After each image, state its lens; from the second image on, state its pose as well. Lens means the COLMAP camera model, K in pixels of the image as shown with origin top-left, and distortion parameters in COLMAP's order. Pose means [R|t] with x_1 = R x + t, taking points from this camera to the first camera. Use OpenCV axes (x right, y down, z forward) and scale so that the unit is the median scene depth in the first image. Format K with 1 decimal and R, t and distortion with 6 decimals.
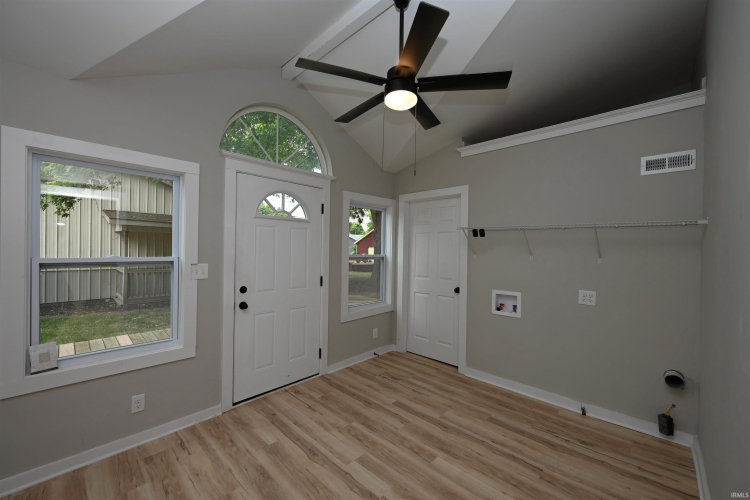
lens RADIAL K [[296.7, 0, 377.7], [0, 296.7, 249.3], [0, 0, 1]] dist [-0.000607, 0.000037]
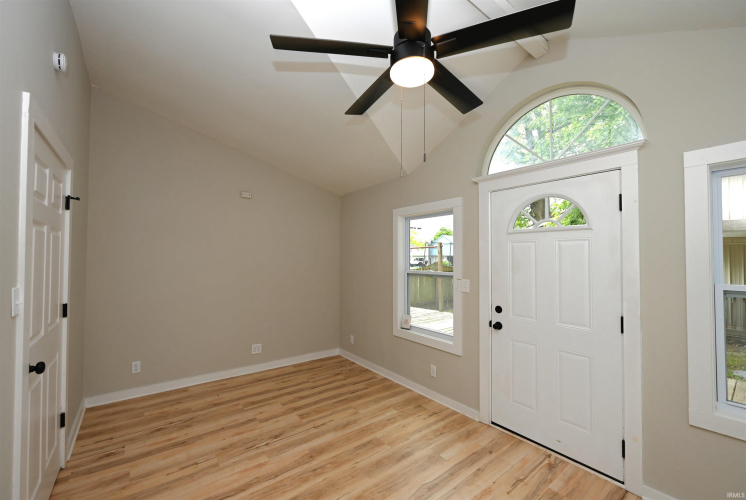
lens RADIAL K [[298.0, 0, 373.7], [0, 298.0, 254.9], [0, 0, 1]] dist [-0.000738, -0.000123]
pose [[-0.146745, -0.034182, -0.988584, 0.646551], [-0.017401, 0.999337, -0.031970, -0.004832], [0.989021, 0.012511, -0.147243, 0.818876]]
